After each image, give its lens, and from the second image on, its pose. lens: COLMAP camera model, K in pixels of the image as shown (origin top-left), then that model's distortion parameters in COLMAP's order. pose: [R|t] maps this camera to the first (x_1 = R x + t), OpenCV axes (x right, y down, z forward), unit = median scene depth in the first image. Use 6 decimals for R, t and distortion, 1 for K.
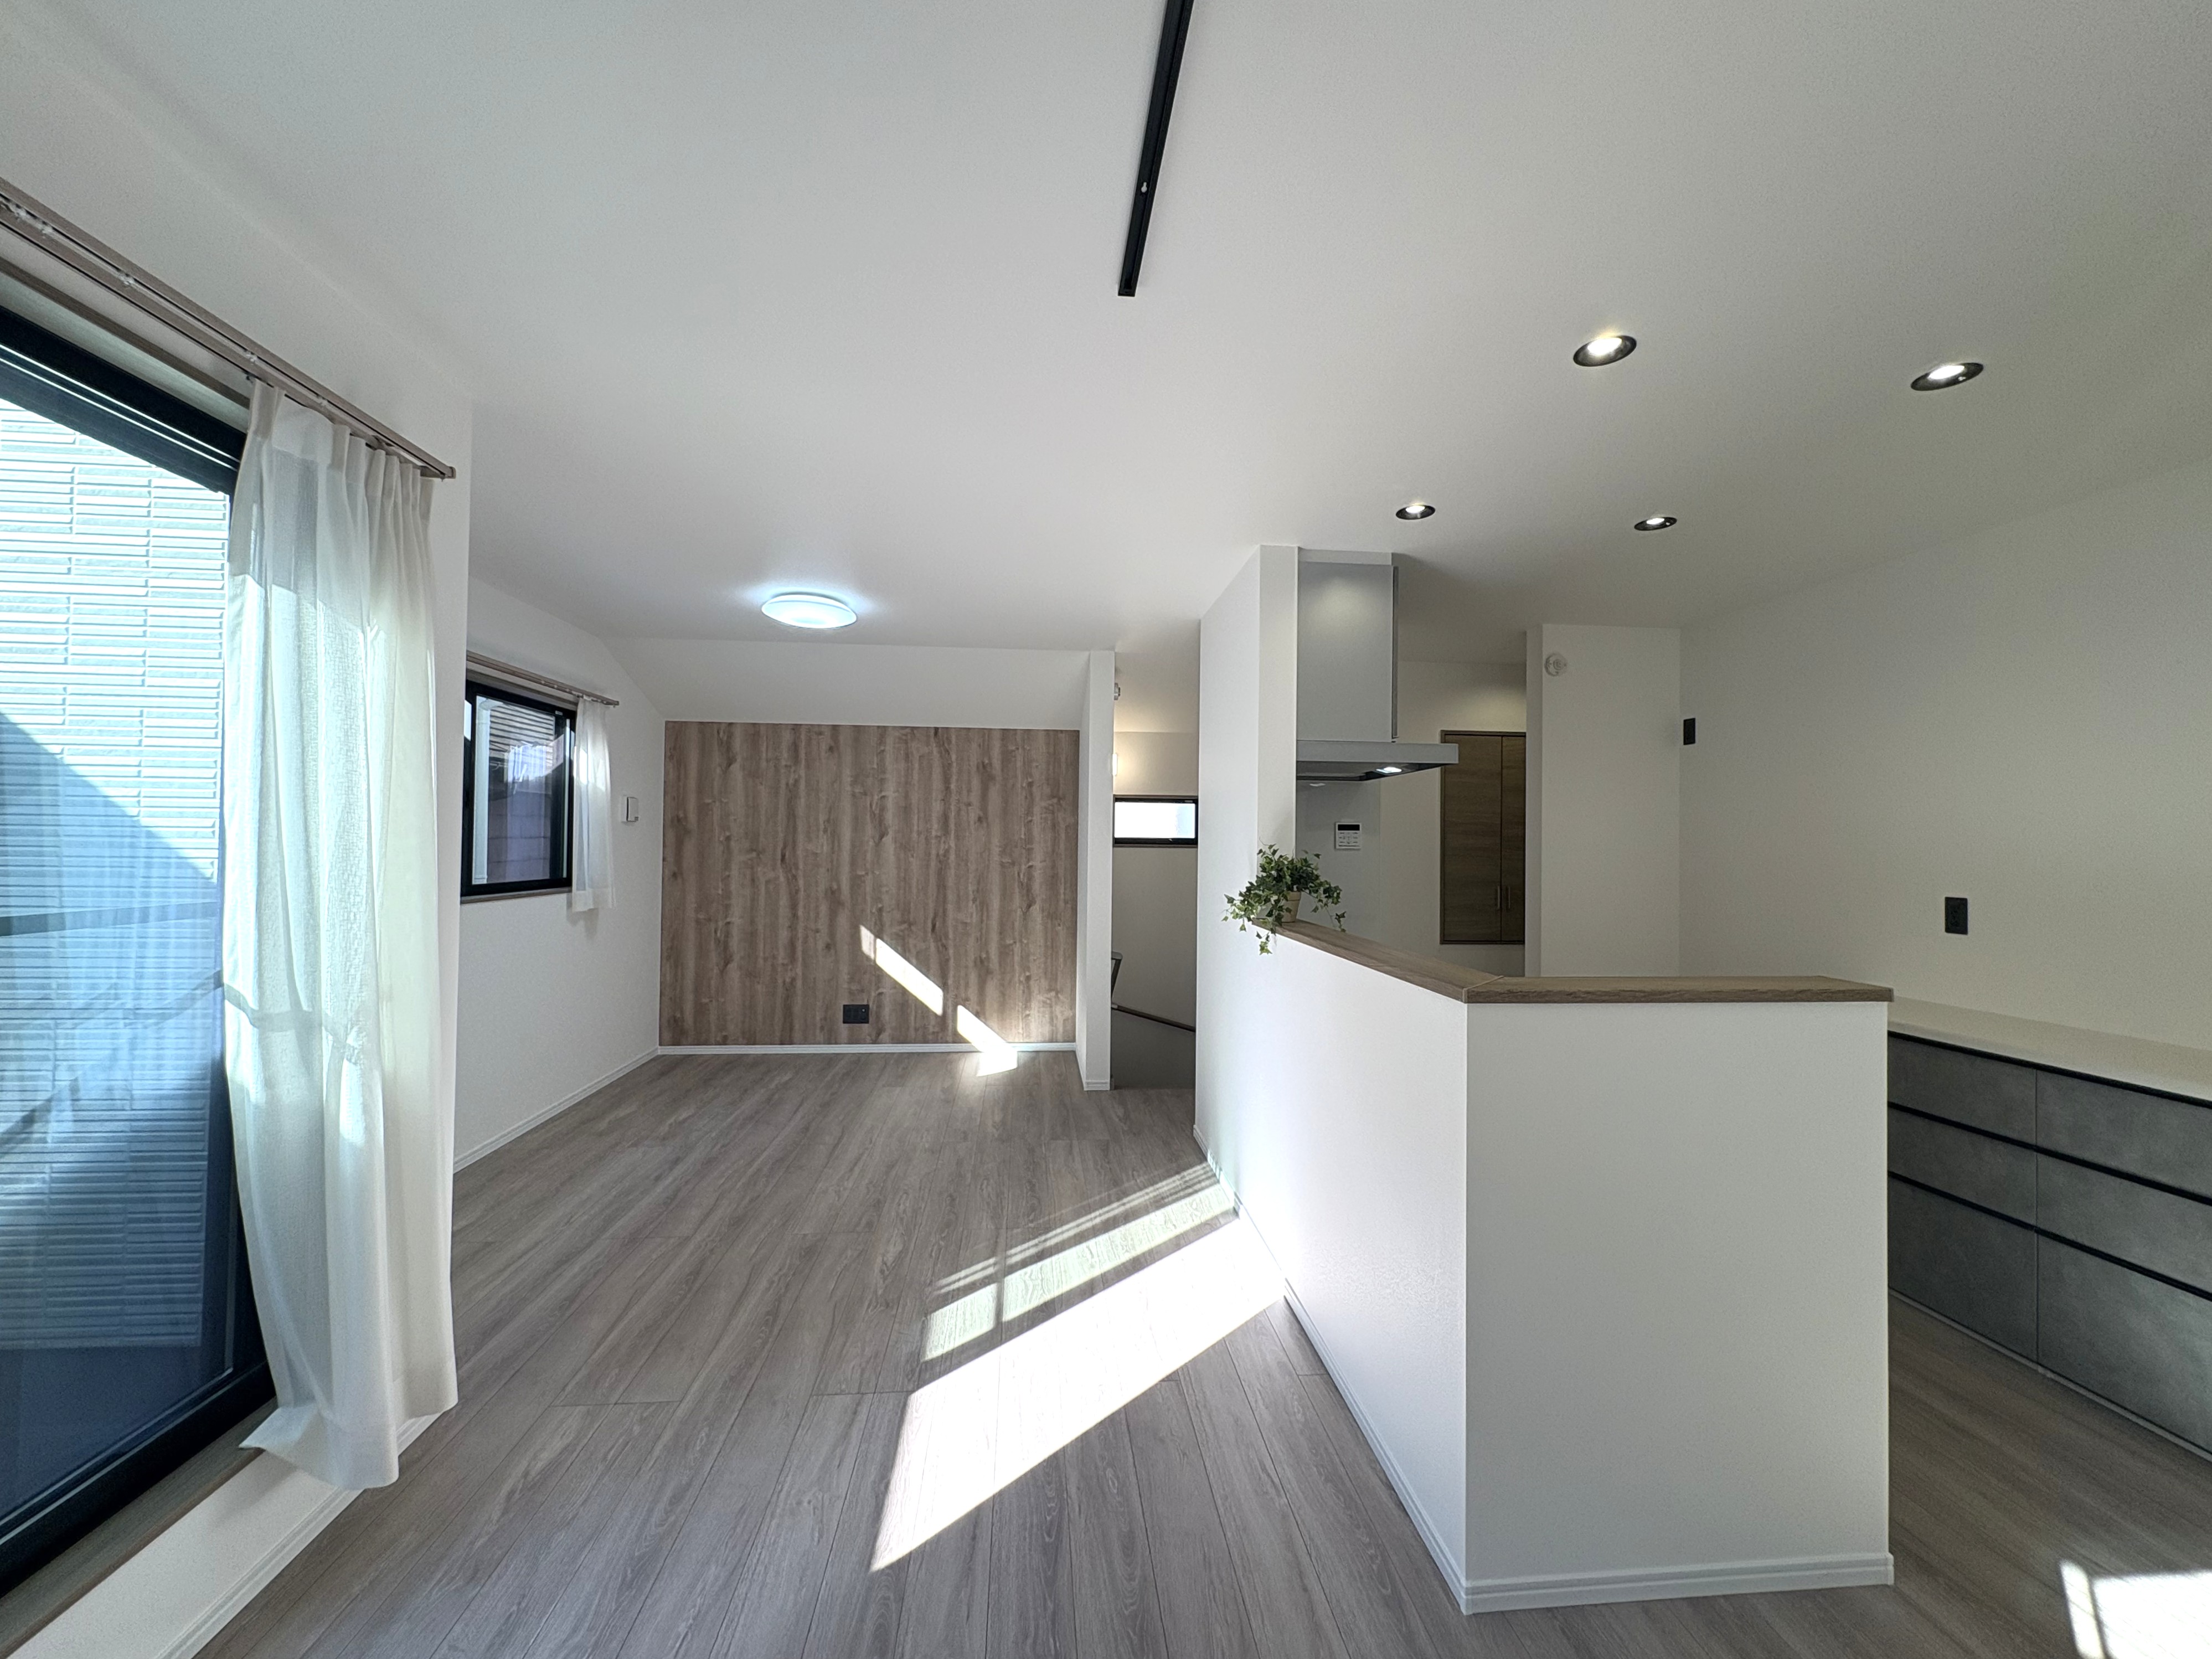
lens RADIAL K [[878.1, 0, 1104.6], [0, 878.1, 832.7], [0, 0, 1]] dist [0.001006, -0.000564]
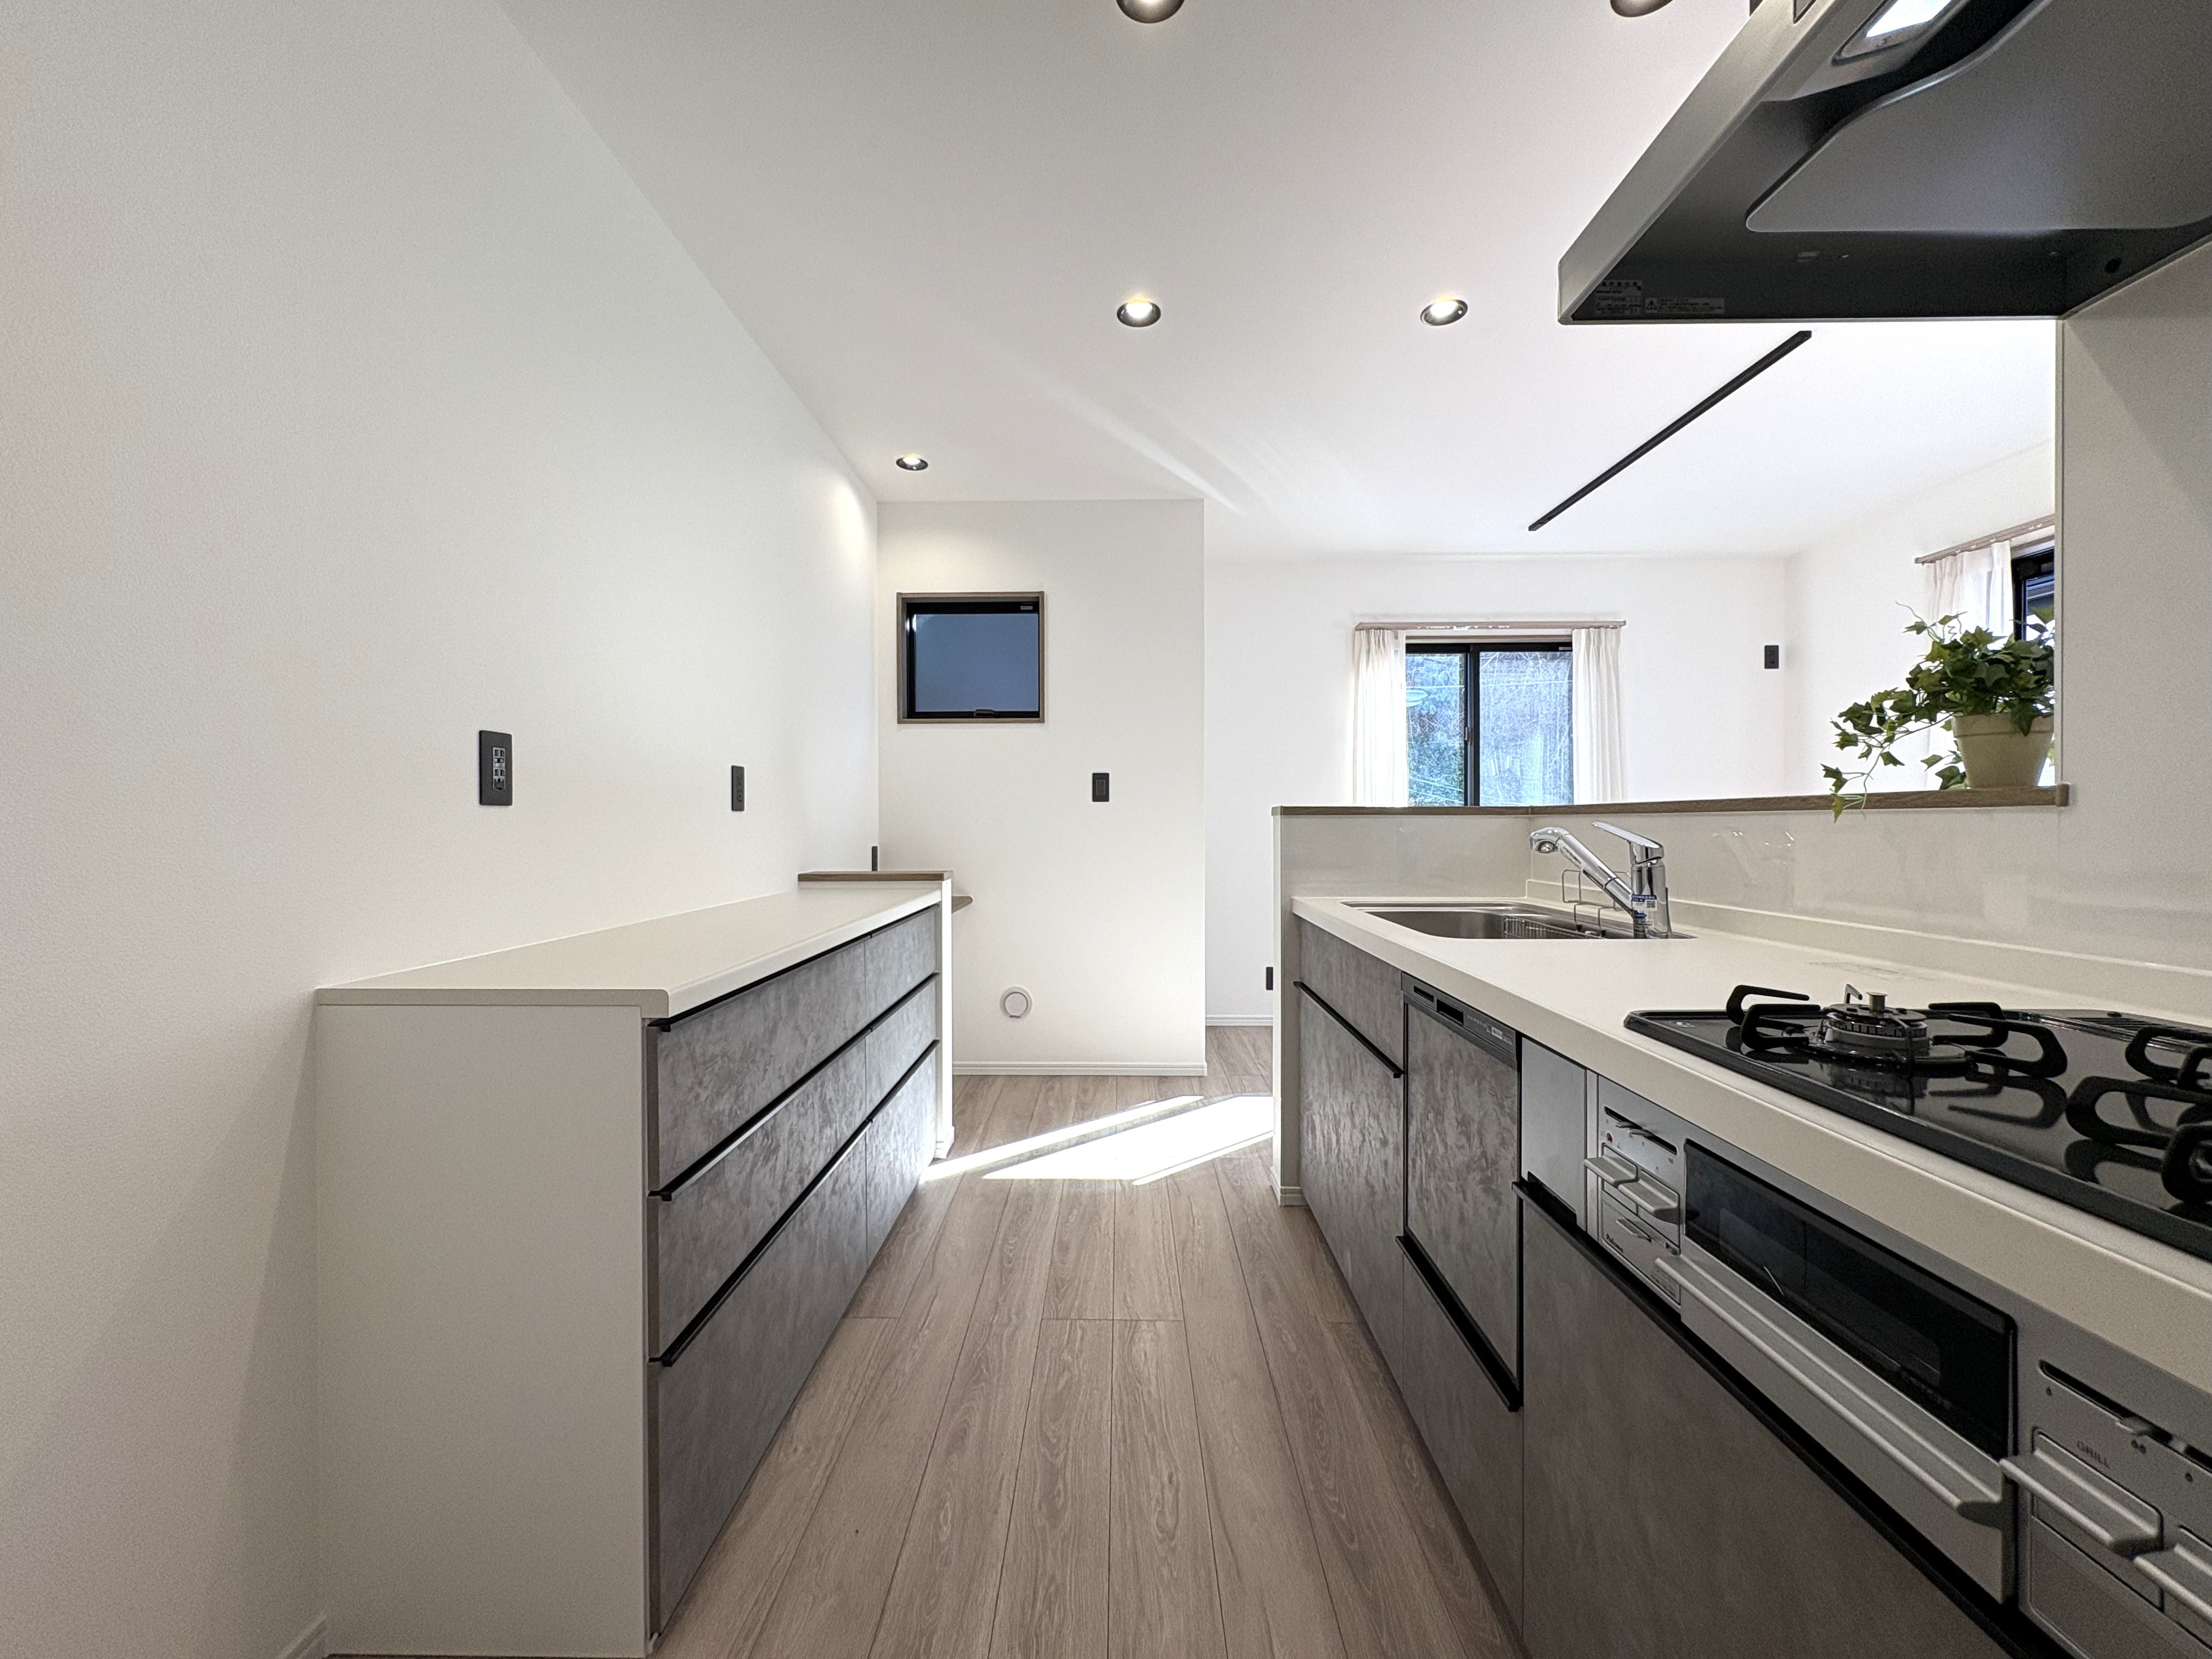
lens RADIAL K [[878.1, 0, 1107.6], [0, 878.1, 821.8], [0, 0, 1]] dist [0.001006, -0.000564]
pose [[-0.994860, -0.012008, 0.100543, 0.306140], [-0.013233, 0.999846, -0.011519, 0.066160], [-0.100389, -0.012790, -0.994866, 0.772348]]
